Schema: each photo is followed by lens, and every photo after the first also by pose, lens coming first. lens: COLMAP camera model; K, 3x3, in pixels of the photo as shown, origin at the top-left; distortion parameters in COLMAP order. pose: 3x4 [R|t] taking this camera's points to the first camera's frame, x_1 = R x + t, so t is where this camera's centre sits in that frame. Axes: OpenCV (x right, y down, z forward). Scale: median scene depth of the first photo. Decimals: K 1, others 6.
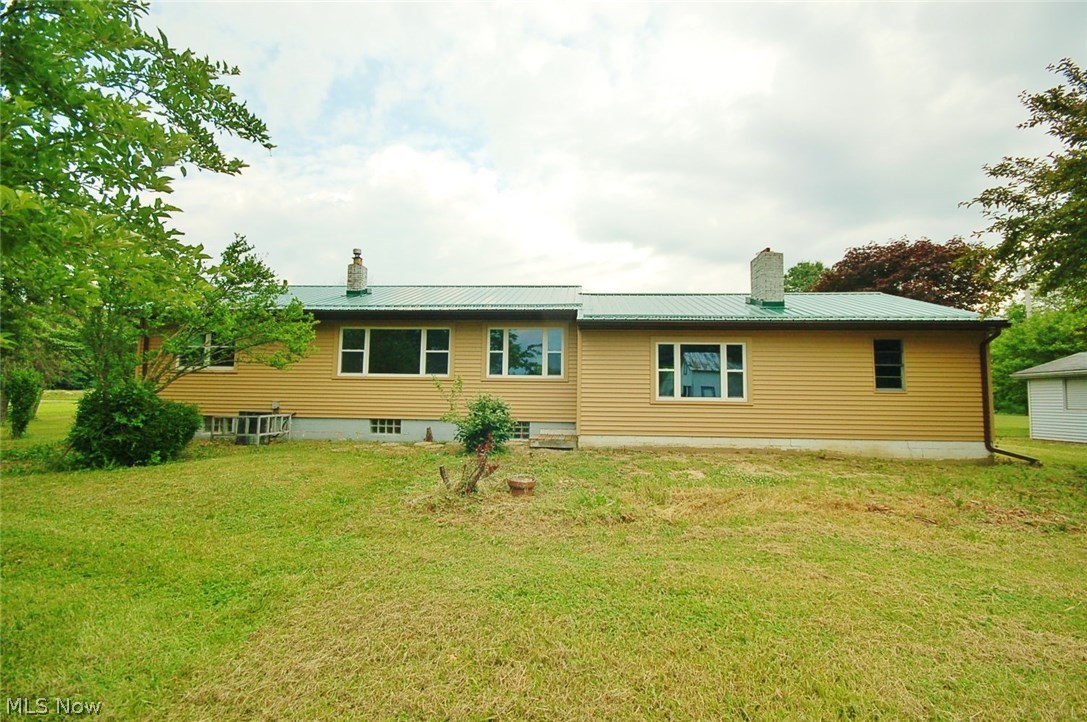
lens RADIAL K [[485.5, 0, 546.4], [0, 485.5, 360.8], [0, 0, 1]] dist [0.000095, 0.000060]
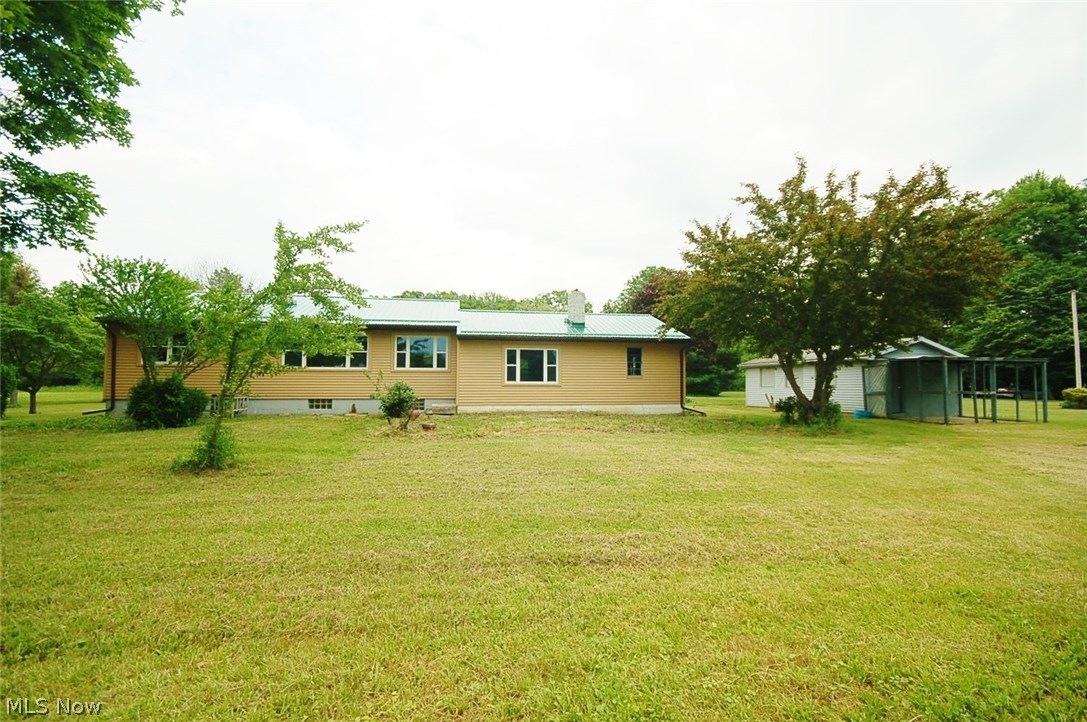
lens RADIAL K [[486.9, 0, 550.8], [0, 486.9, 364.5], [0, 0, 1]] dist [-0.000209, -0.000025]
pose [[0.966955, -0.000971, 0.254945, -0.046268], [-0.008700, 0.999285, 0.036805, -0.045313], [-0.254799, -0.037807, 0.966255, -0.630712]]
